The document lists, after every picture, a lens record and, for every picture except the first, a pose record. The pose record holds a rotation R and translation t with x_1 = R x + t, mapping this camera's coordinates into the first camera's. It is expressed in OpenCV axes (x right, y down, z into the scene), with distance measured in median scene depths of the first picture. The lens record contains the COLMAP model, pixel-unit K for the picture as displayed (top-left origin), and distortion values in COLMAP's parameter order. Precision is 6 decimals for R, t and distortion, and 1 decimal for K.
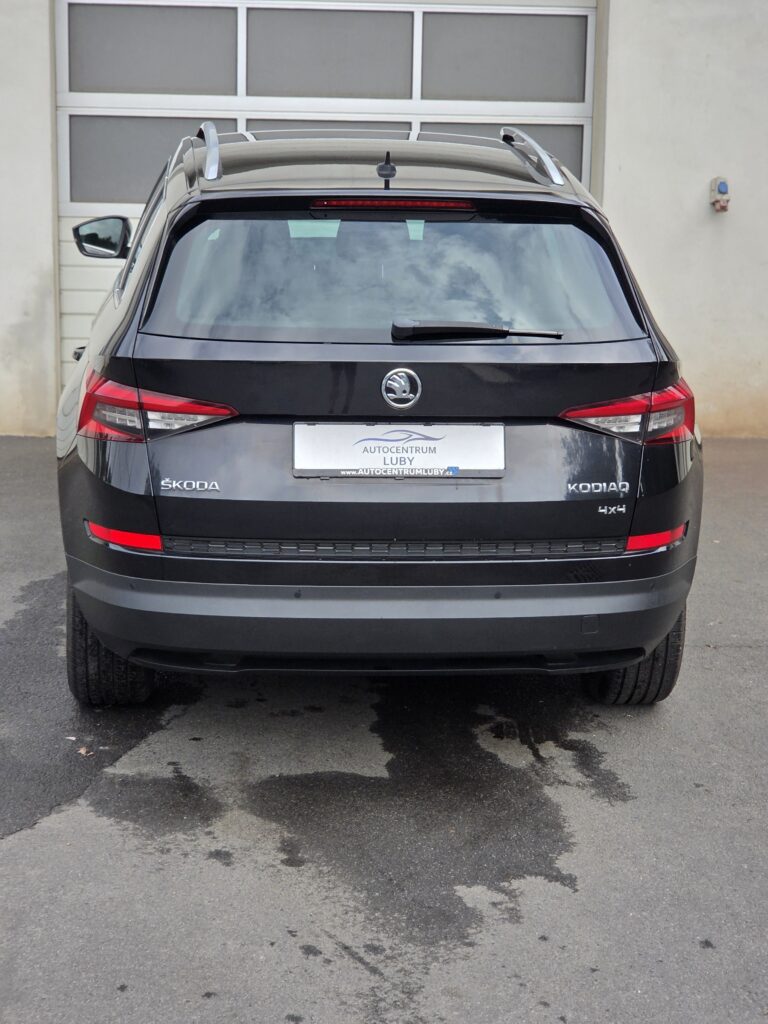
lens RADIAL K [[2005.1, 0, 384.0], [0, 2005.1, 512.0], [0, 0, 1]] dist [0.008054, 0.310503]
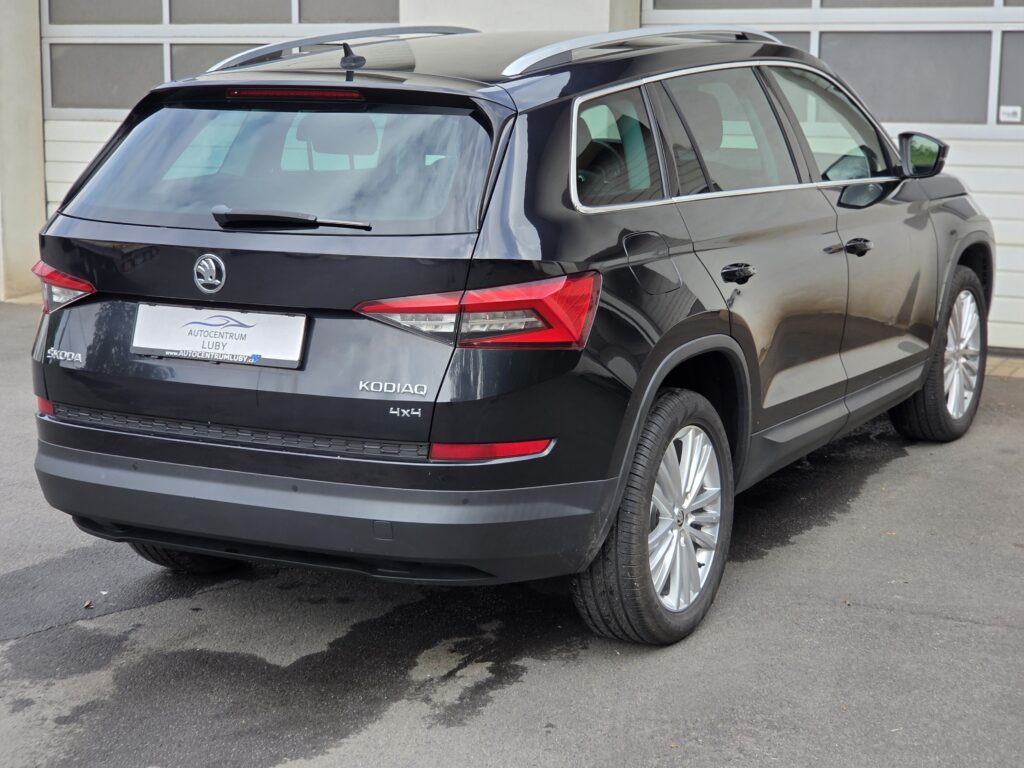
lens RADIAL K [[2005.1, 0, 472.6], [0, 2005.1, 383.6], [0, 0, 1]] dist [0.008054, 0.310503]
pose [[0.837564, 0.074336, -0.541258, 0.644105], [-0.092153, 0.995728, -0.005847, -0.011822], [0.538511, 0.054776, 0.840836, 0.207972]]
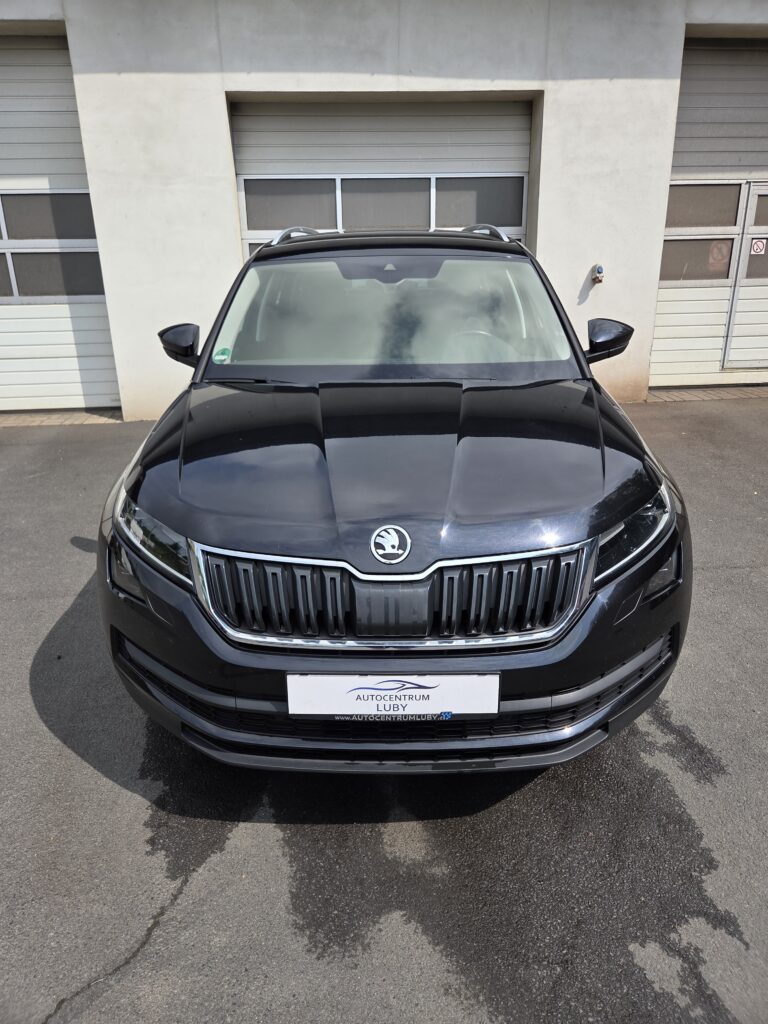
lens RADIAL K [[691.5, 0, 385.2], [0, 691.5, 507.1], [0, 0, 1]] dist [0.067073, -0.056410]
pose [[0.999322, -0.036794, -0.001602, -0.073393], [0.036646, 0.989095, 0.142645, -0.082965], [-0.003664, -0.142607, 0.989773, 0.621710]]
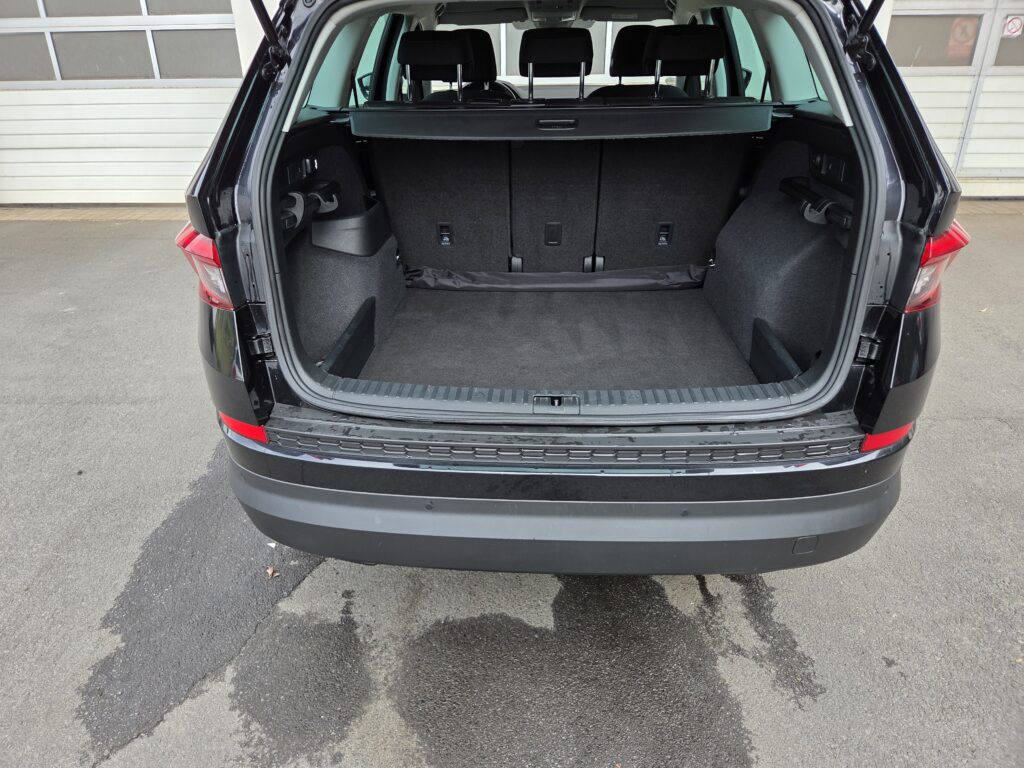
lens RADIAL K [[695.5, 0, 508.8], [0, 695.5, 386.7], [0, 0, 1]] dist [0.063223, -0.043953]
pose [[0.992497, 0.022664, -0.120148, 0.020020], [0.005338, 0.973700, 0.227772, -0.065675], [0.122150, -0.226705, 0.966273, 0.726364]]
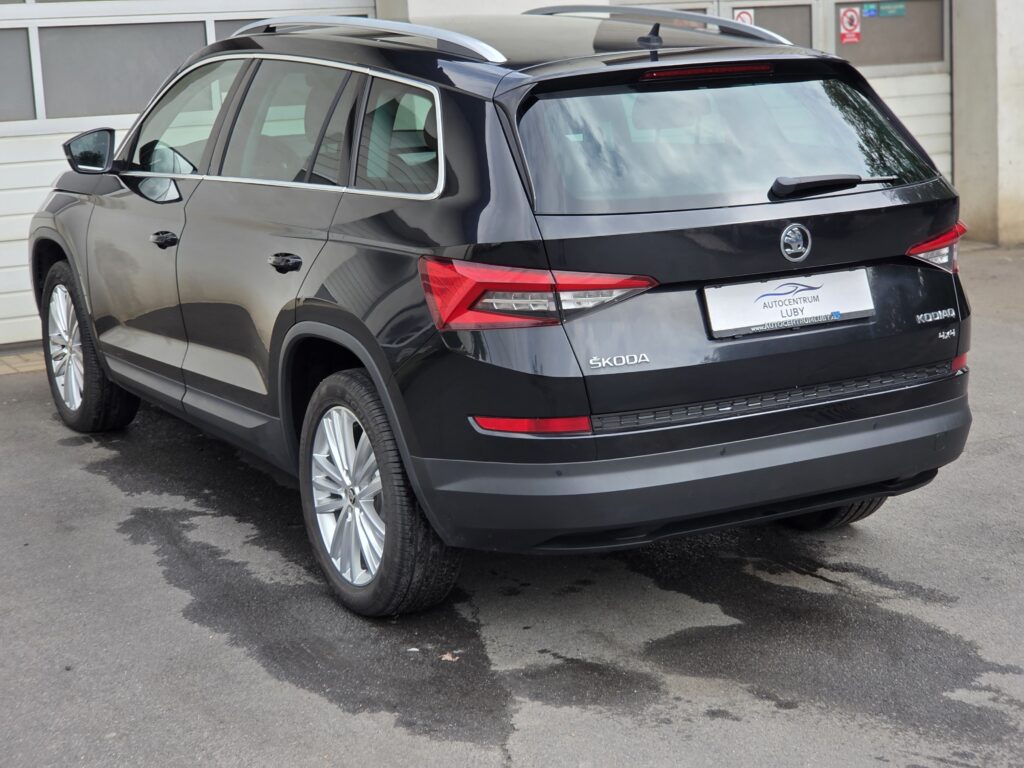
lens RADIAL K [[2015.6, 0, 548.9], [0, 2015.6, 384.5], [0, 0, 1]] dist [0.070612, 0.214775]
pose [[0.897303, -0.135793, 0.420009, -0.537122], [0.143083, 0.989608, 0.014269, -0.020543], [-0.417582, 0.047293, 0.907408, 0.089747]]
